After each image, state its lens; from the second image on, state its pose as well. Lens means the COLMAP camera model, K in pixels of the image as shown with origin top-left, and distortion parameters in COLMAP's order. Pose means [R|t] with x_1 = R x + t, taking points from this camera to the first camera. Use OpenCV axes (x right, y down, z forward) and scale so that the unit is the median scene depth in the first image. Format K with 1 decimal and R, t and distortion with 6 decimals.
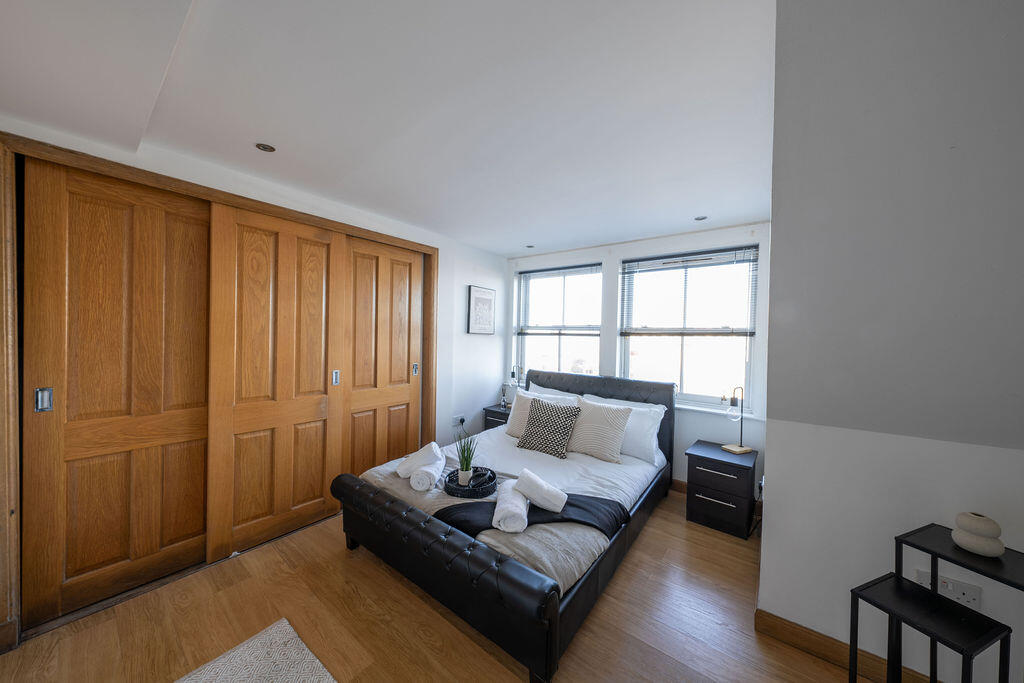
lens RADIAL K [[345.5, 0, 513.8], [0, 345.5, 337.7], [0, 0, 1]] dist [0.003527, 0.000430]
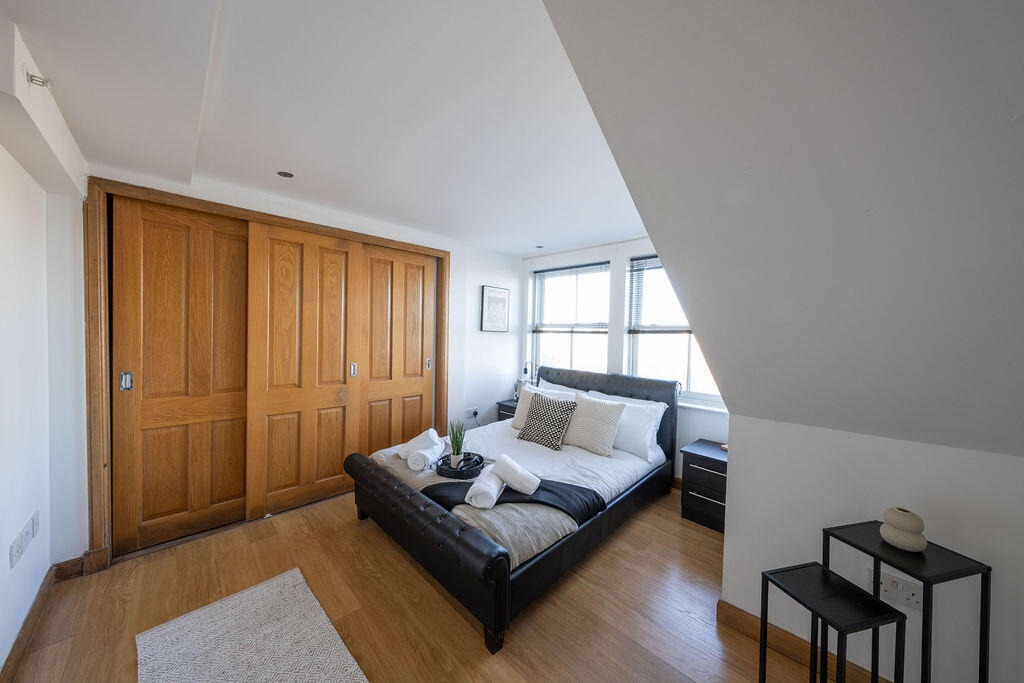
lens RADIAL K [[345.5, 0, 507.7], [0, 345.5, 337.2], [0, 0, 1]] dist [0.003527, 0.000430]
pose [[0.991552, 0.003066, -0.129676, 0.183362], [-0.002516, 0.999987, 0.004406, 0.003952], [0.129688, -0.004042, 0.991547, -0.078957]]
